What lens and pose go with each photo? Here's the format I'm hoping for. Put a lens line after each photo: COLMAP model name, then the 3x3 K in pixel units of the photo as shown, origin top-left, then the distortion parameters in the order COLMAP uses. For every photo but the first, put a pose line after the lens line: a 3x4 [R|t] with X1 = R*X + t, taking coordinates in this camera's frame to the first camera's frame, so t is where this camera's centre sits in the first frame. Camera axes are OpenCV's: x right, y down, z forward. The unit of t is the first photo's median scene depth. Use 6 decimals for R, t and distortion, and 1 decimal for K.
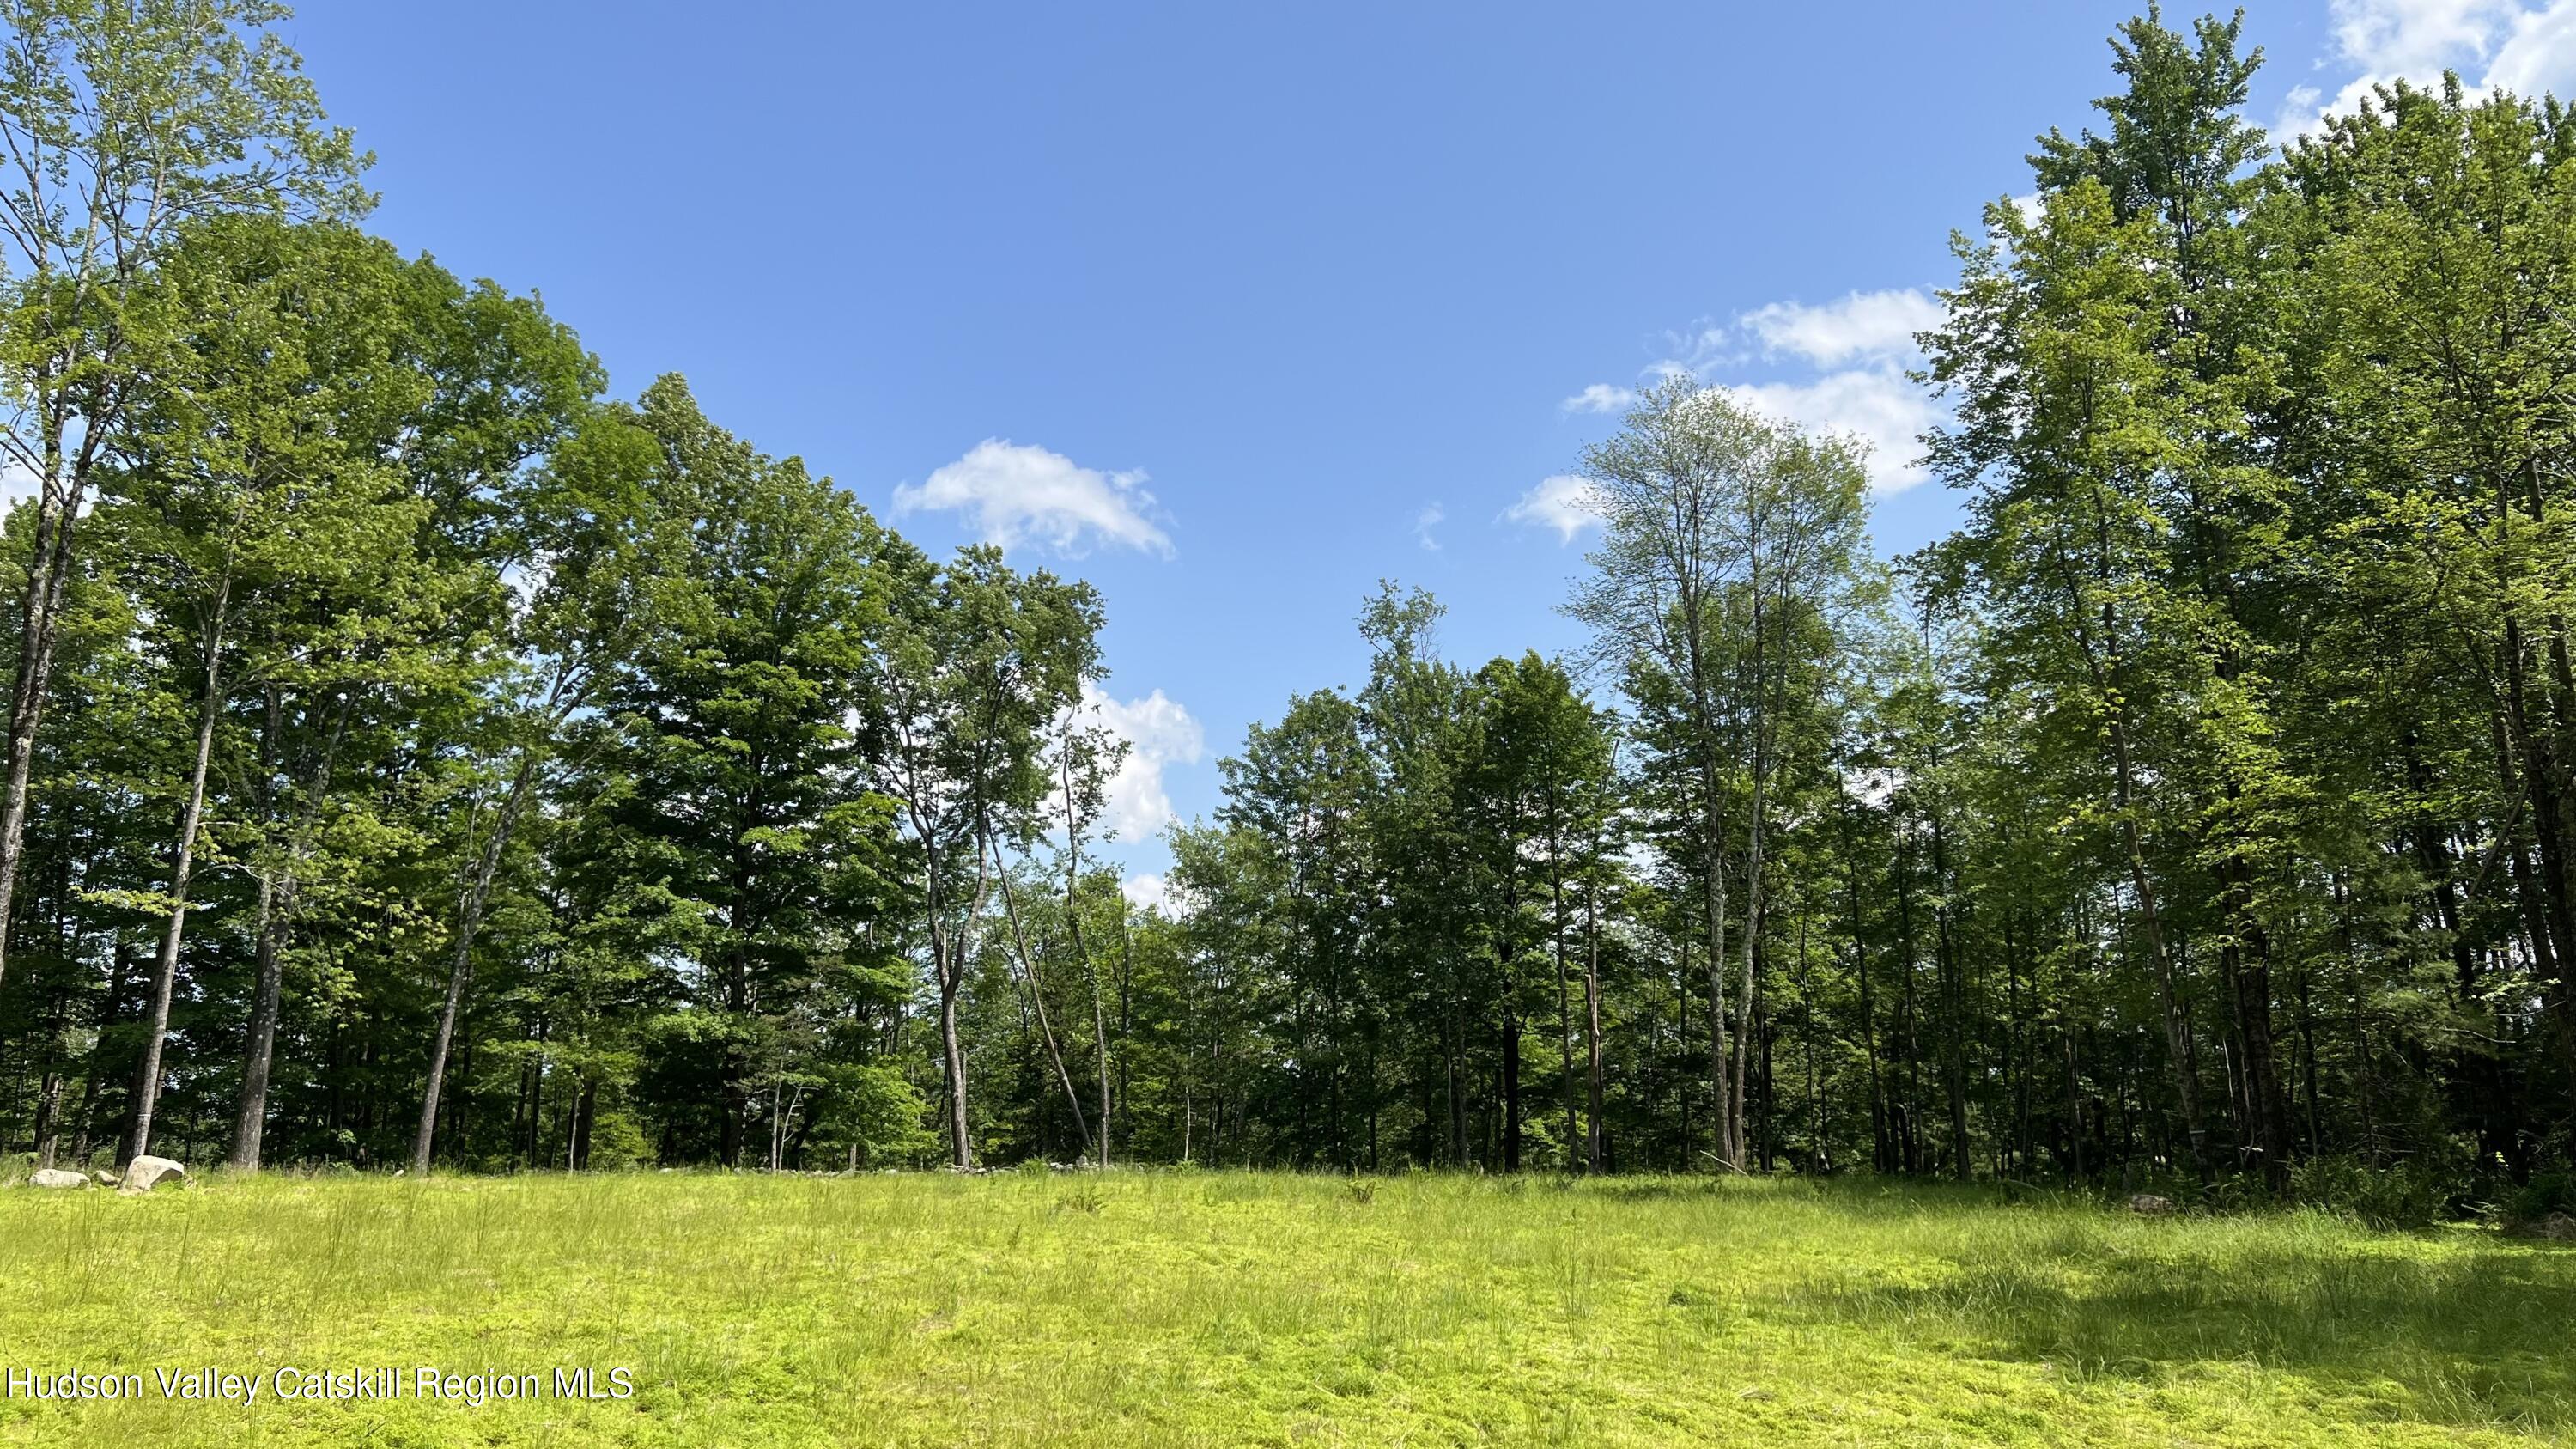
lens RADIAL K [[1917.7, 0, 1288.8], [0, 1917.7, 677.9], [0, 0, 1]] dist [-0.000587, -0.003517]
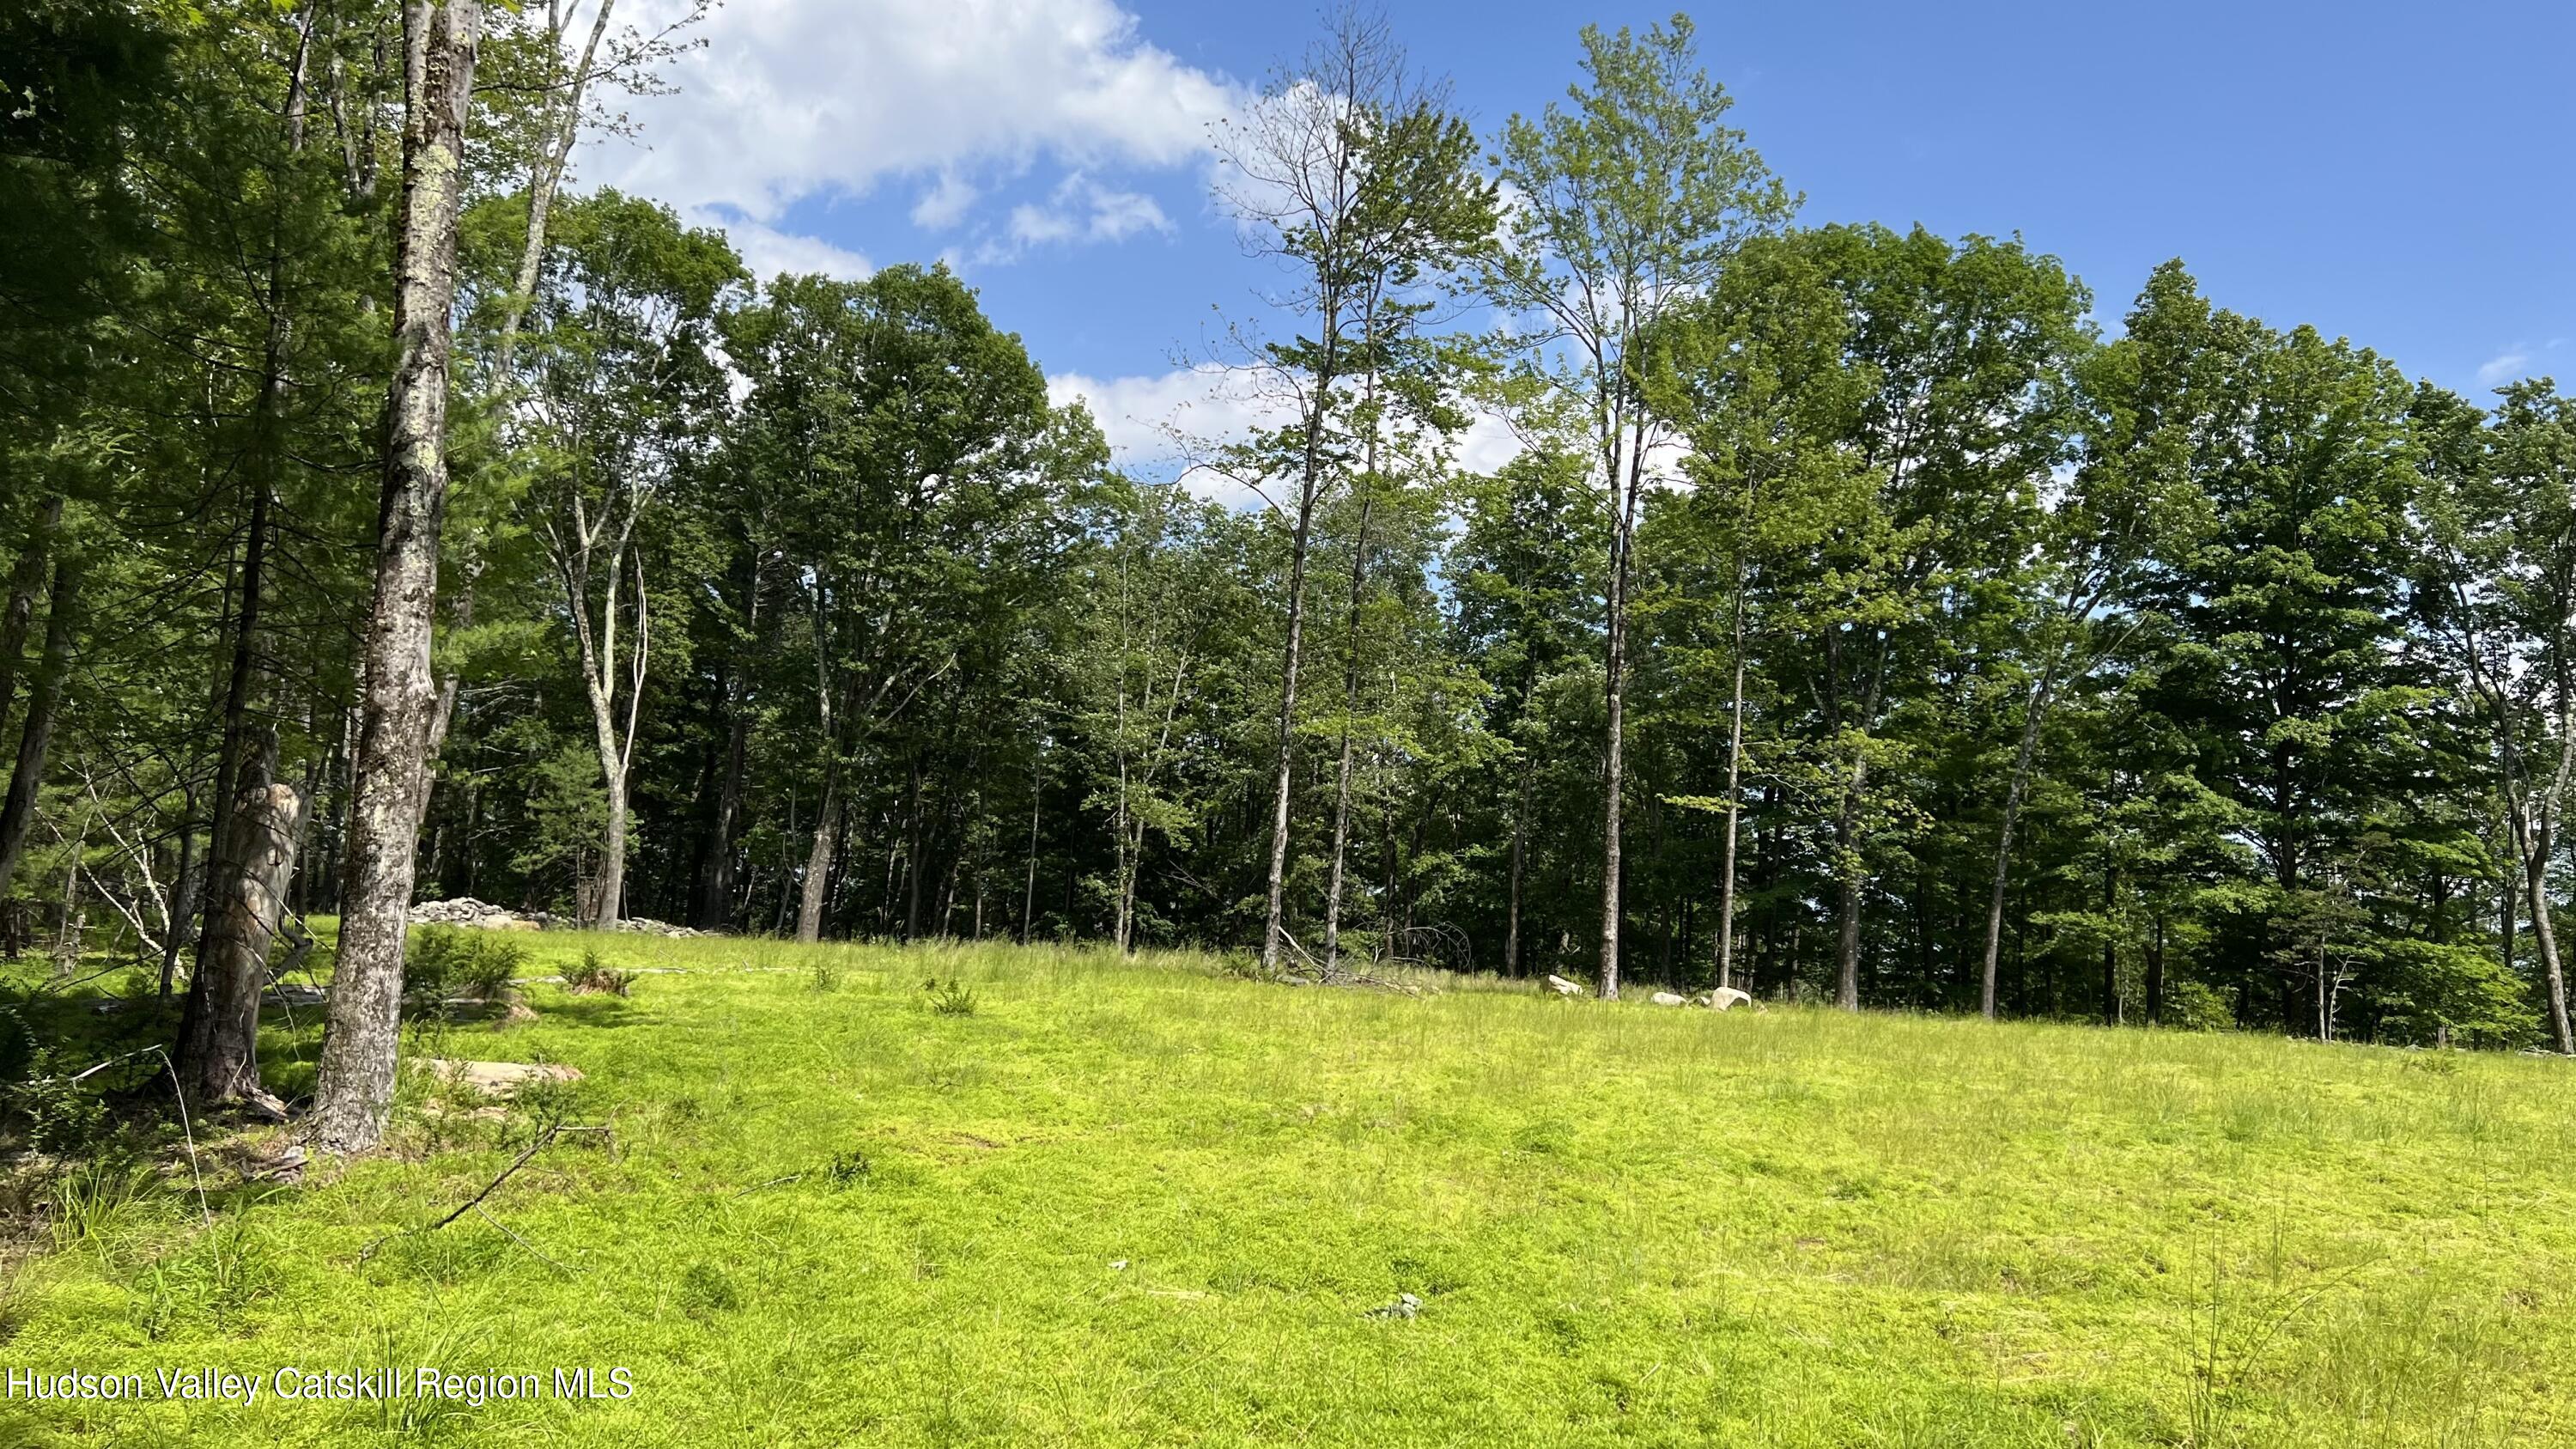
lens RADIAL K [[2012.5, 0, 1288.0], [0, 2012.5, 724.5], [0, 0, 1]] dist [0.229445, -0.246201]
pose [[0.660871, -0.055425, -0.748450, 0.197645], [0.129969, 0.990653, 0.041400, -0.026282], [0.739160, -0.124636, 0.661897, -0.119175]]
